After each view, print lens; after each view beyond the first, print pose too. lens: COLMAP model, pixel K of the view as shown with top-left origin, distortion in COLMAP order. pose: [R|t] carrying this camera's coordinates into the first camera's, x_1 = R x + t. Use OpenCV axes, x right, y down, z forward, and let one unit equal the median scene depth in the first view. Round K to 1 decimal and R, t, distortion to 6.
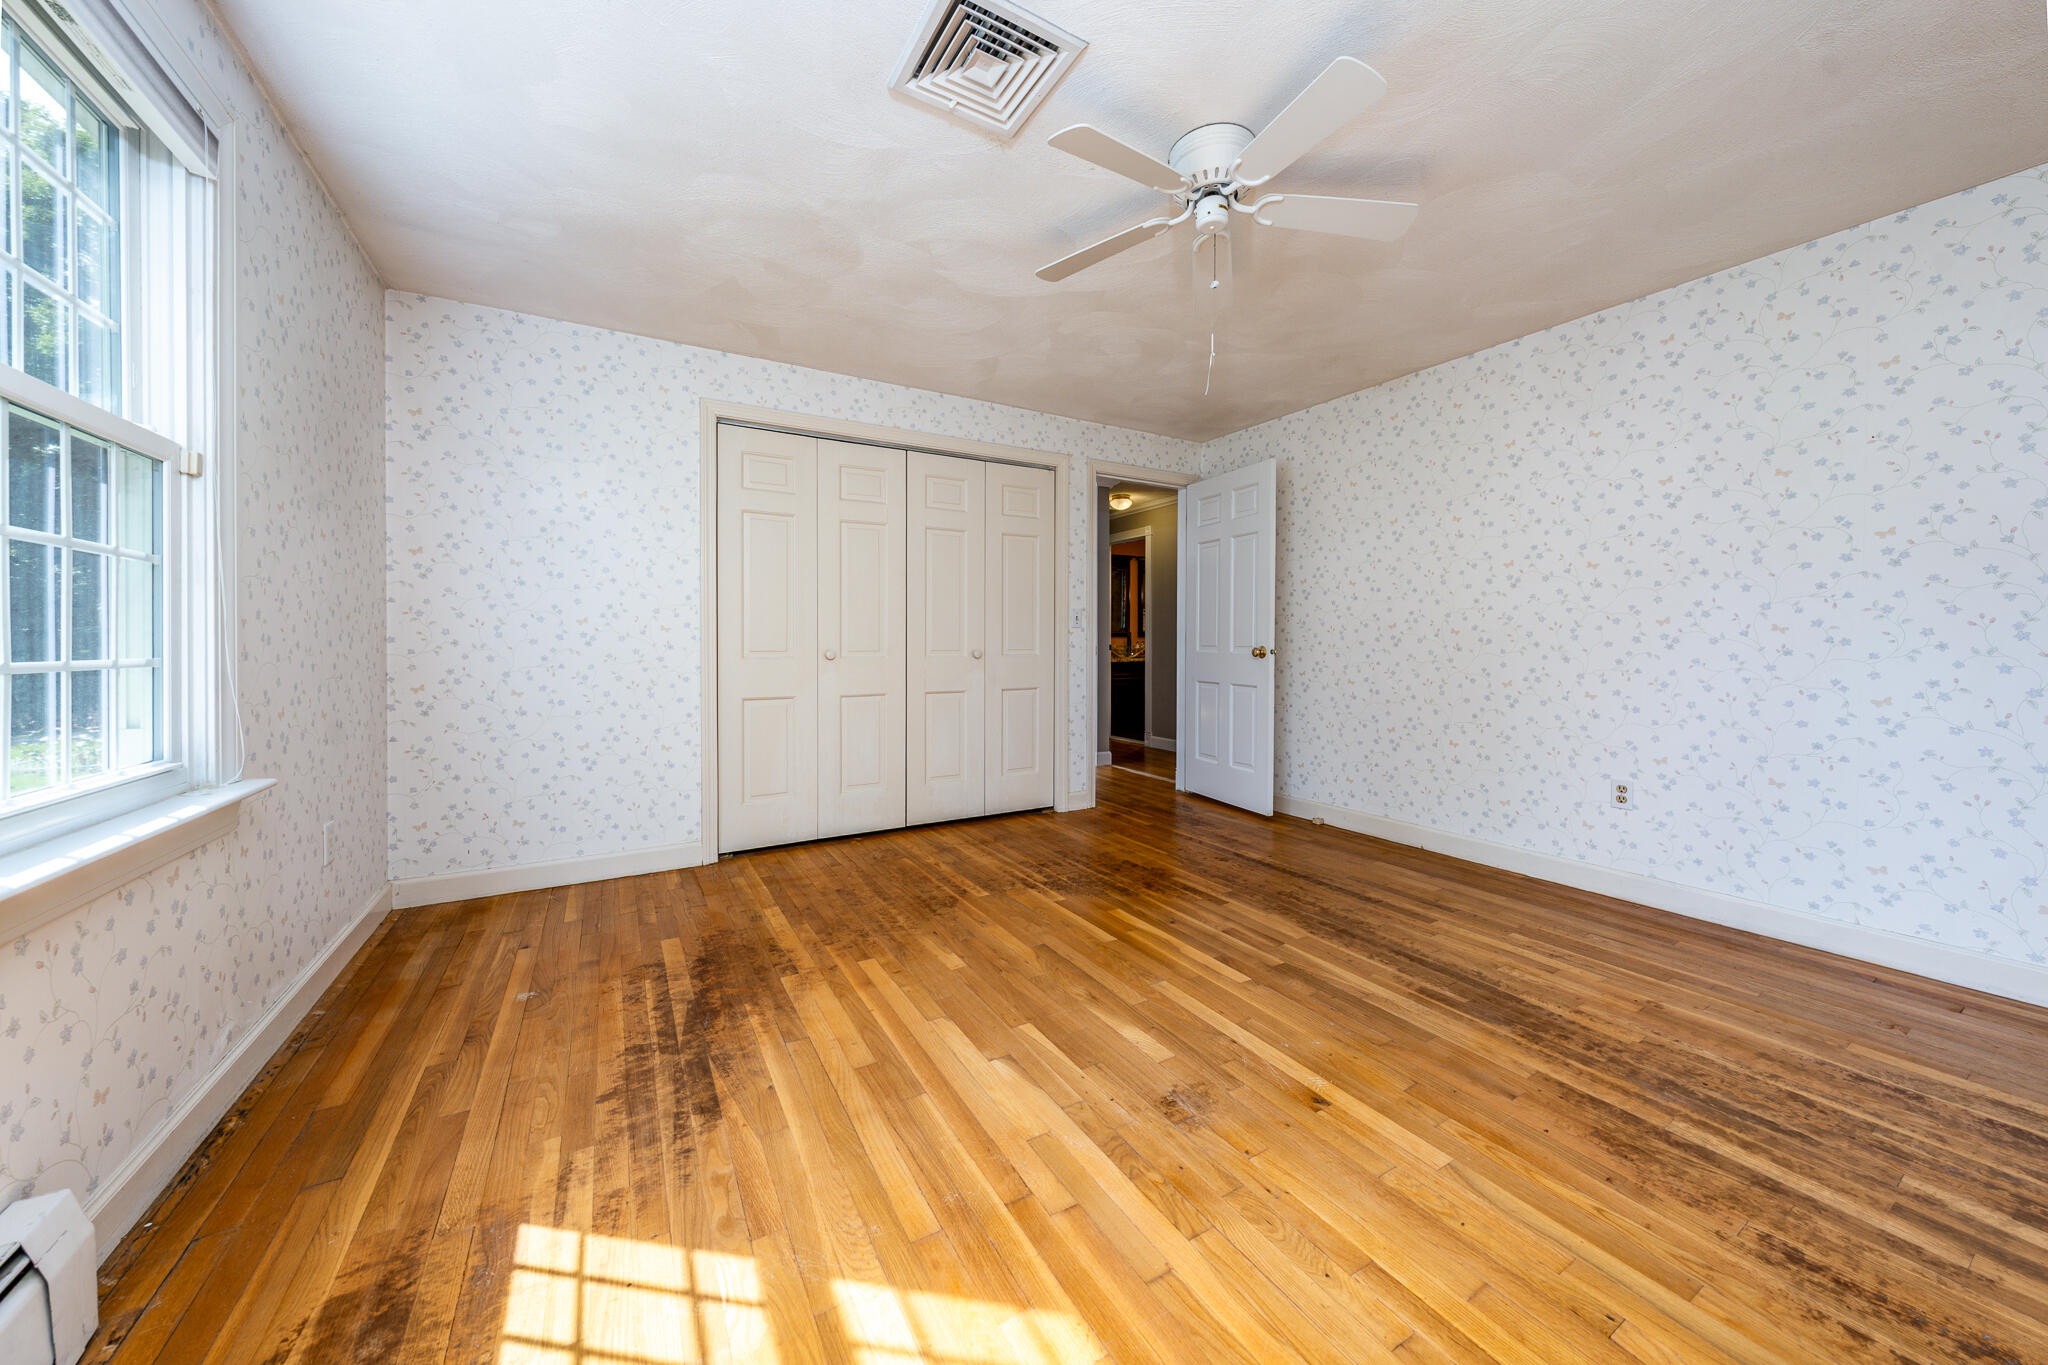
lens RADIAL K [[712.1, 0, 1030.6], [0, 712.1, 656.7], [0, 0, 1]] dist [-0.002104, -0.000172]
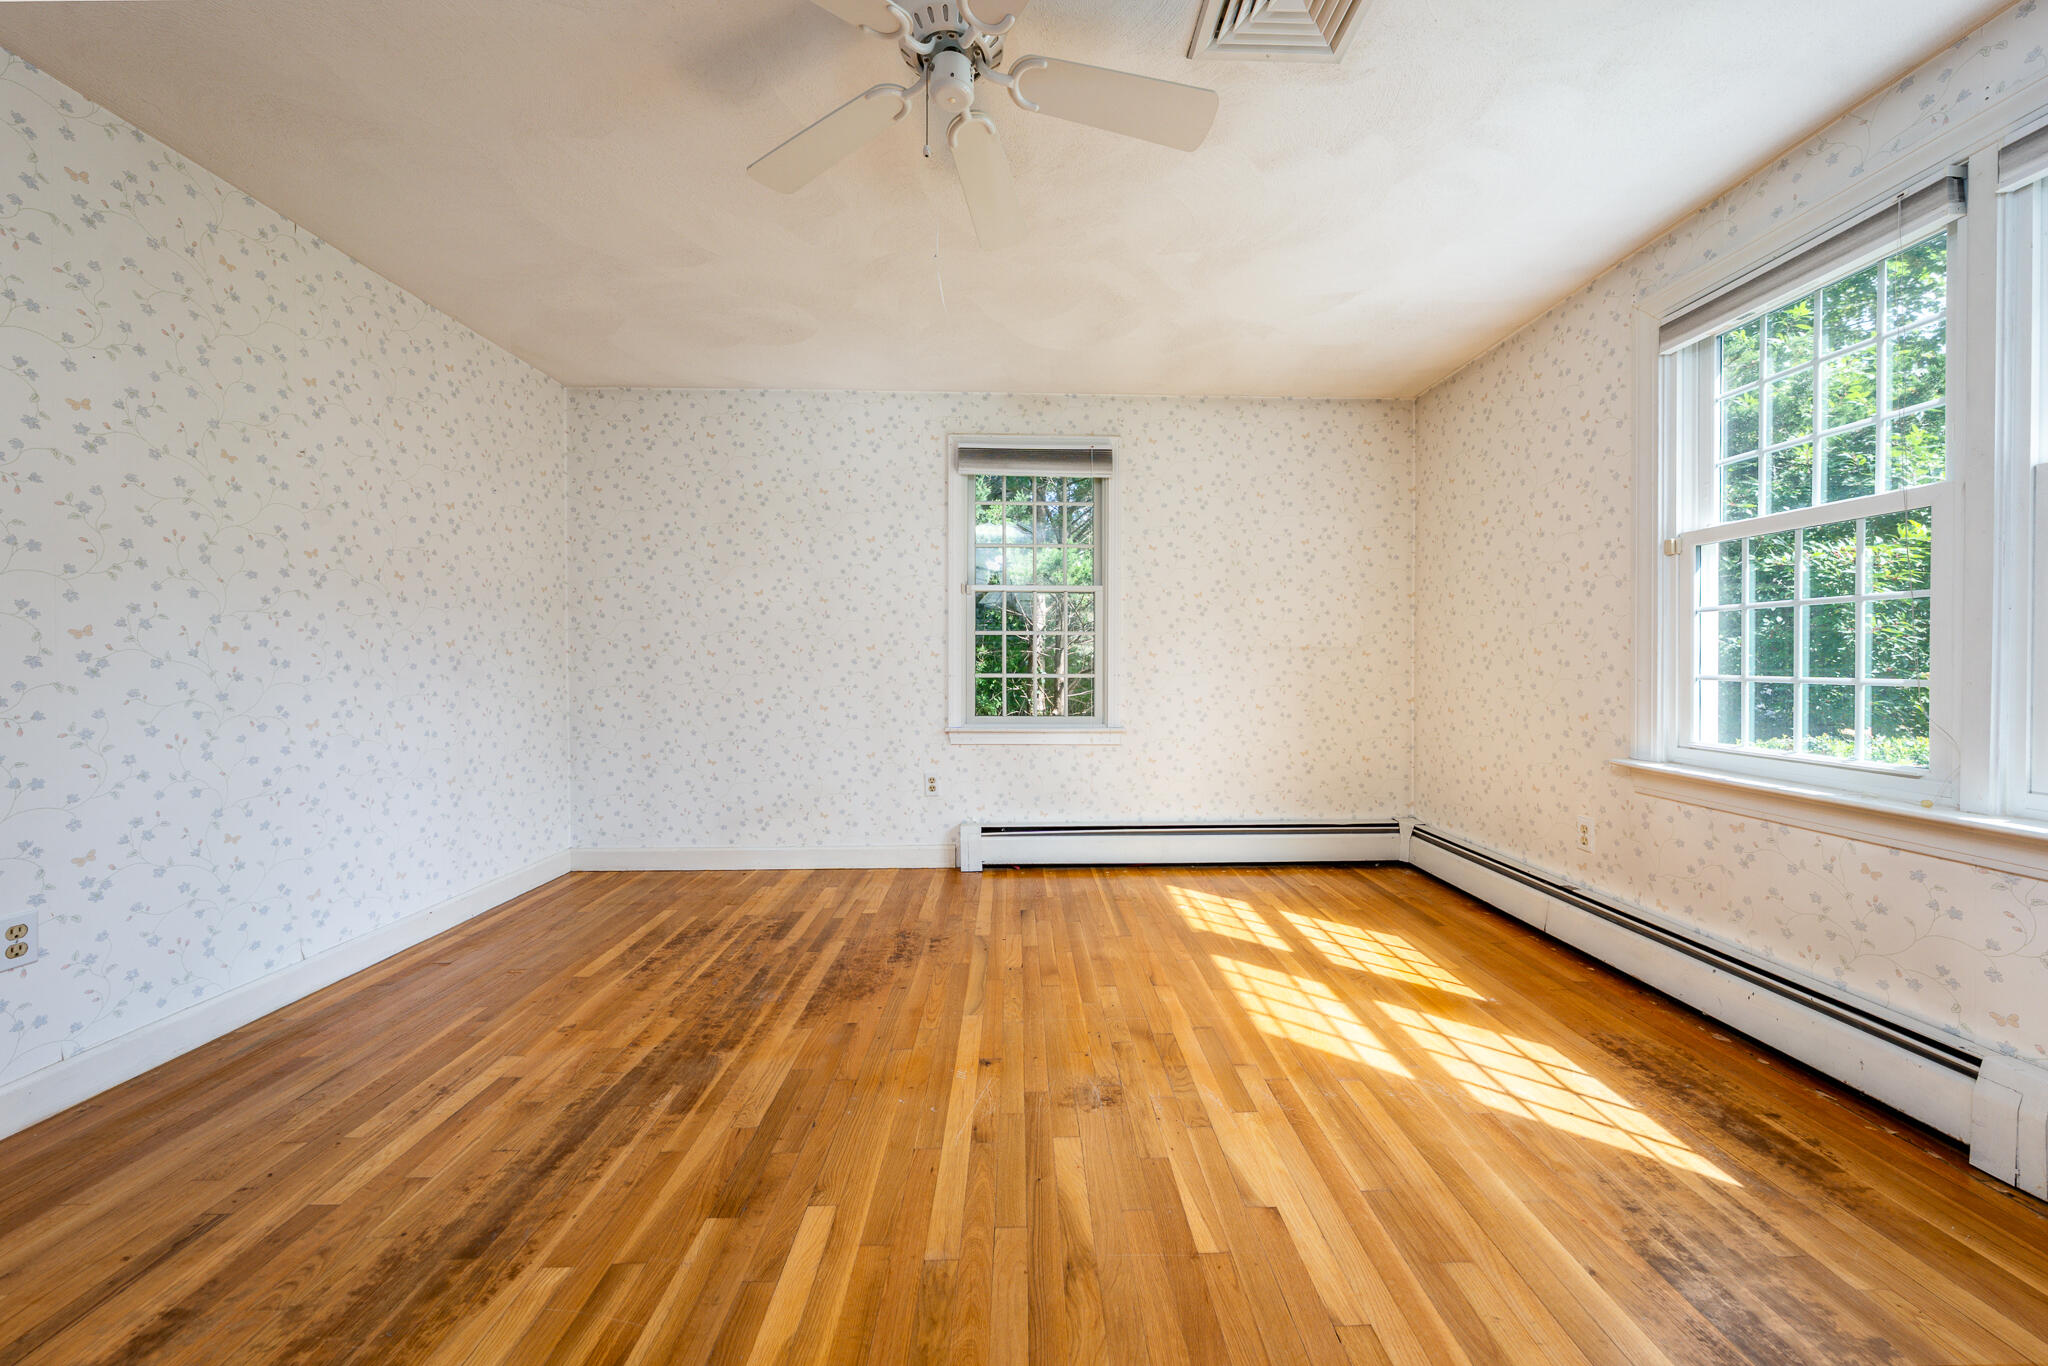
lens RADIAL K [[712.1, 0, 1030.6], [0, 712.1, 657.2], [0, 0, 1]] dist [-0.002104, -0.000172]
pose [[-0.867248, -0.000084, 0.497877, -0.220452], [0.009966, 0.999797, 0.017528, -0.050638], [-0.497777, 0.020163, -0.867071, 1.857928]]
